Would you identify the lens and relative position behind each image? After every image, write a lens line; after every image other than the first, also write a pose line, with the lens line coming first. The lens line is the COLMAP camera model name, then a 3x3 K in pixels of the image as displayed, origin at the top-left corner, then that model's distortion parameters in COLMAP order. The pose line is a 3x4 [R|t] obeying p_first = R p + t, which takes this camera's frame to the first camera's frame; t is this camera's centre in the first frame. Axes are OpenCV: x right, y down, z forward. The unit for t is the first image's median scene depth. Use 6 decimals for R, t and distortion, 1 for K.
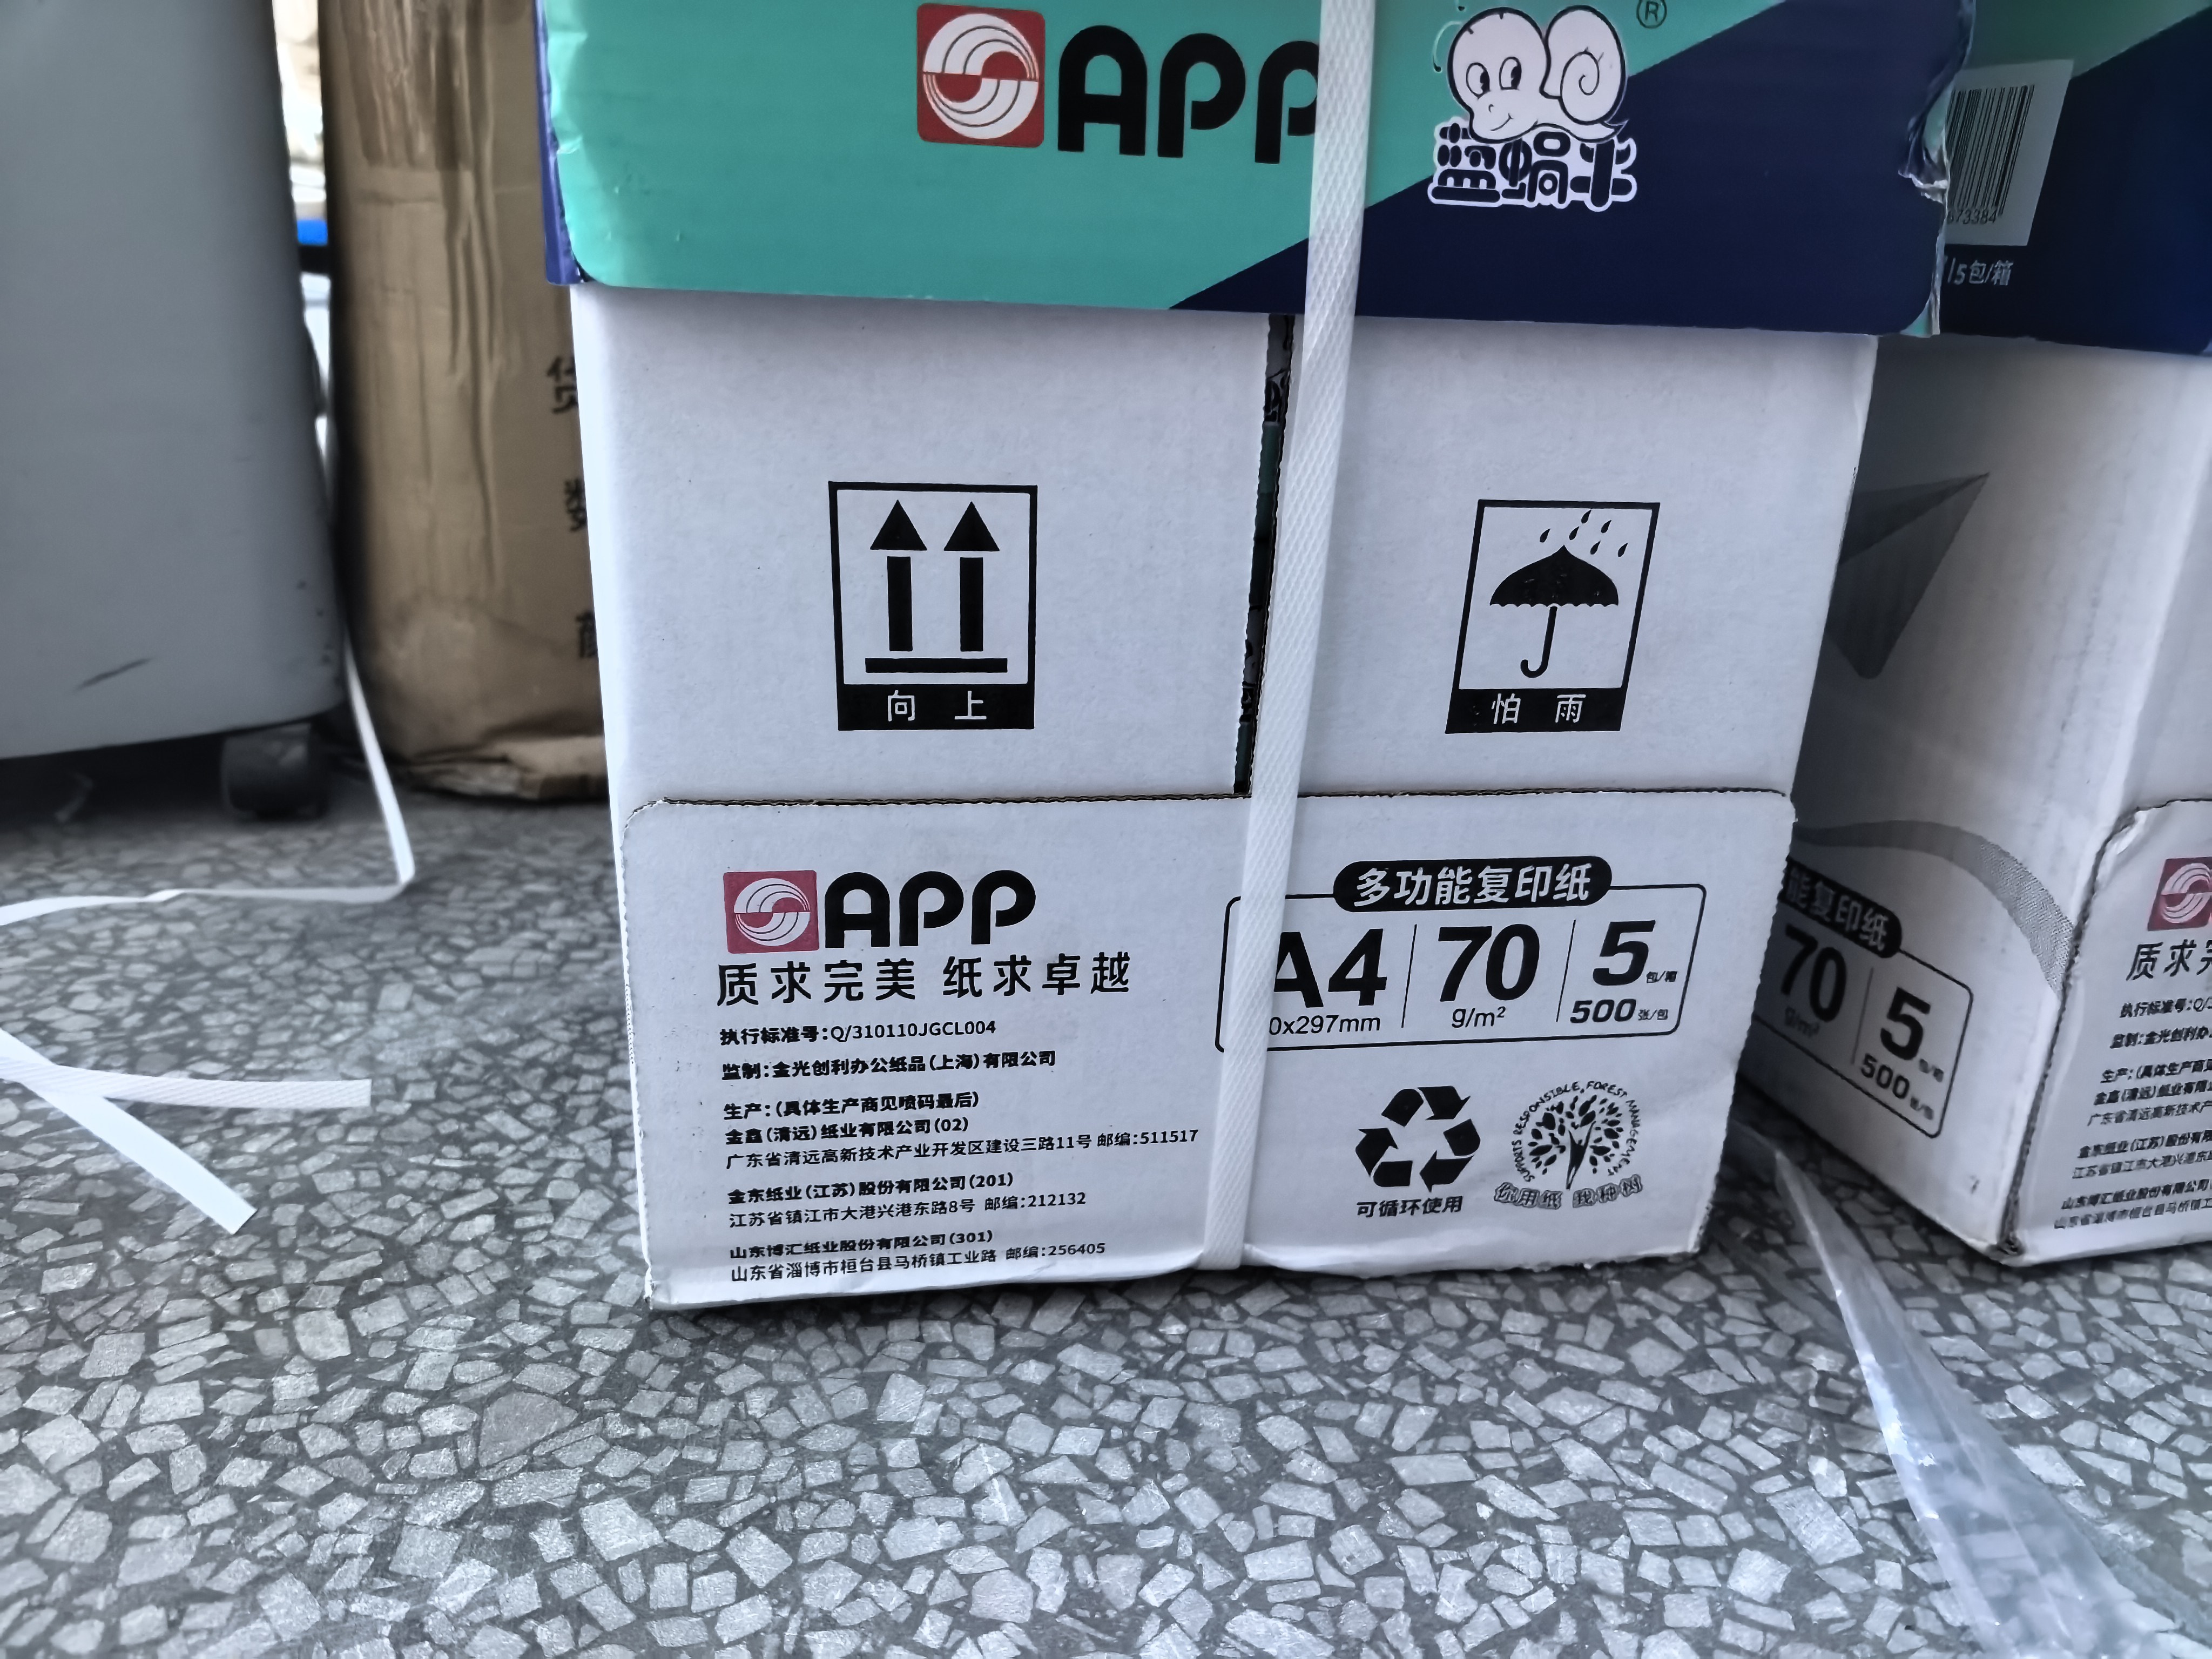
lens RADIAL K [[1643.9, 0, 1106.0], [0, 1643.9, 829.5], [0, 0, 1]] dist [0.044480, -0.090579]
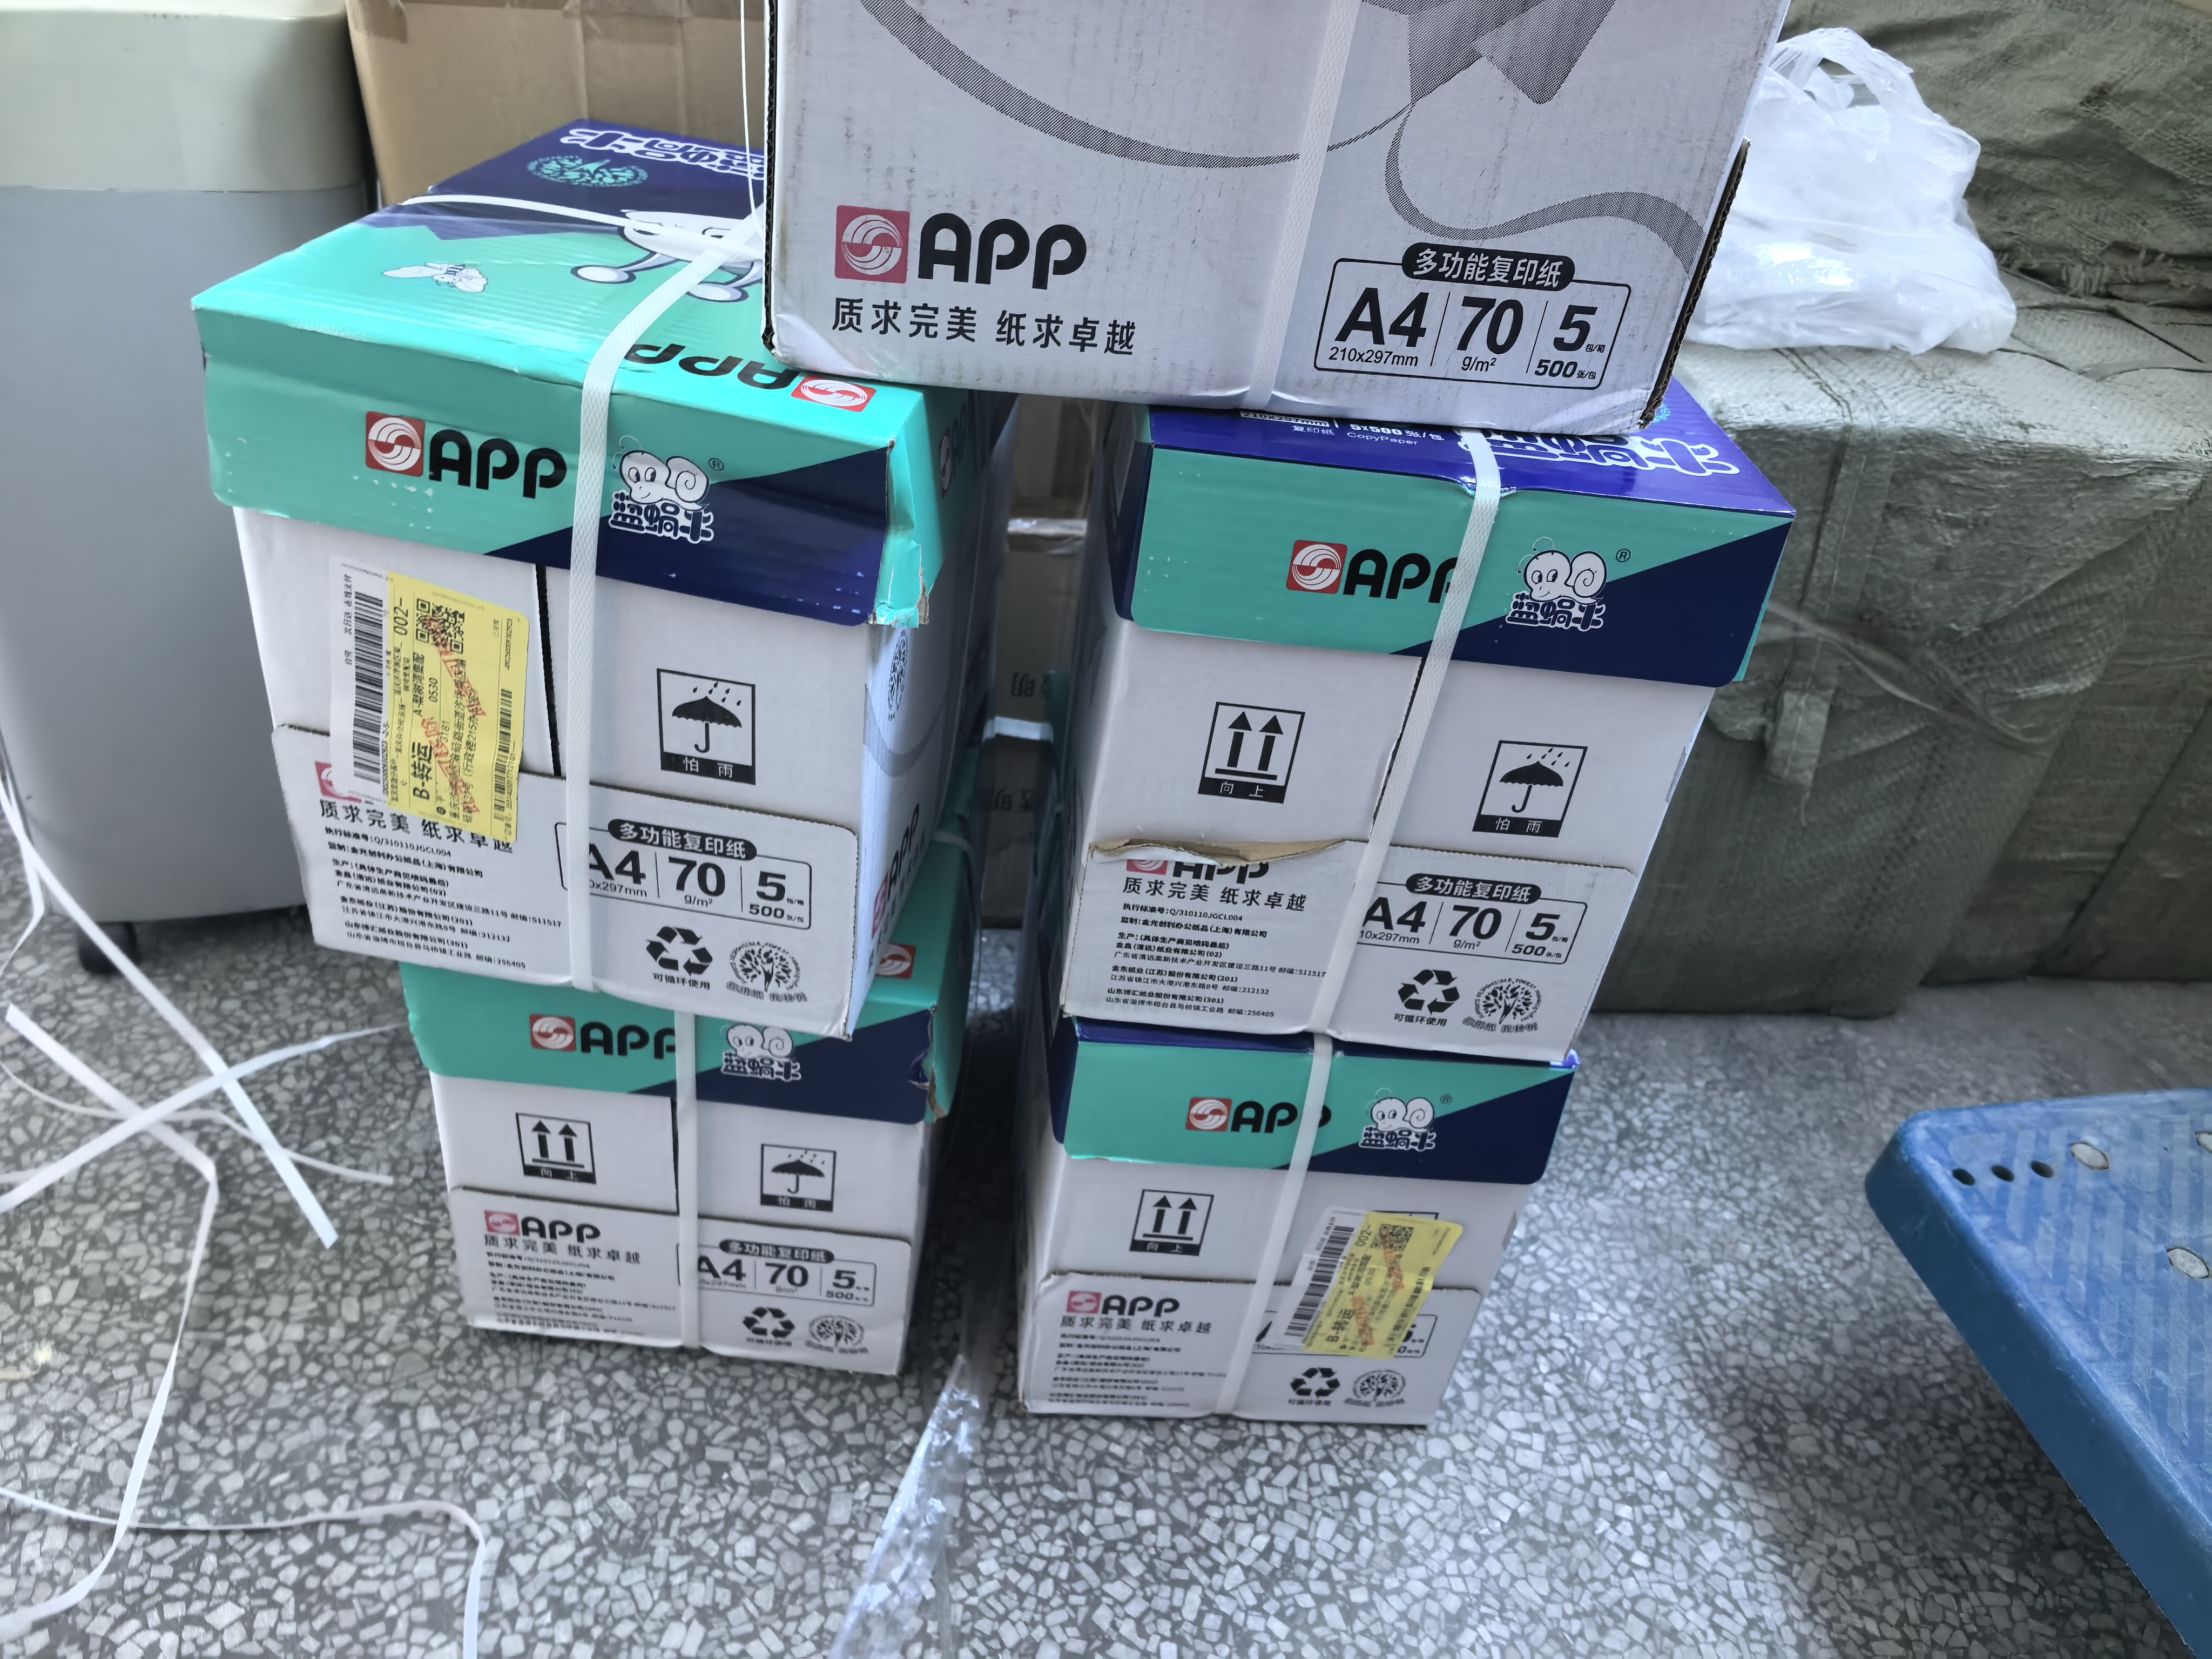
lens RADIAL K [[1643.9, 0, 1106.0], [0, 1643.9, 829.5], [0, 0, 1]] dist [0.044480, -0.090579]
pose [[0.975241, 0.186374, -0.119035, 0.933683], [-0.152992, 0.957280, 0.245374, -1.339147], [0.159681, -0.221087, 0.962093, -1.265474]]
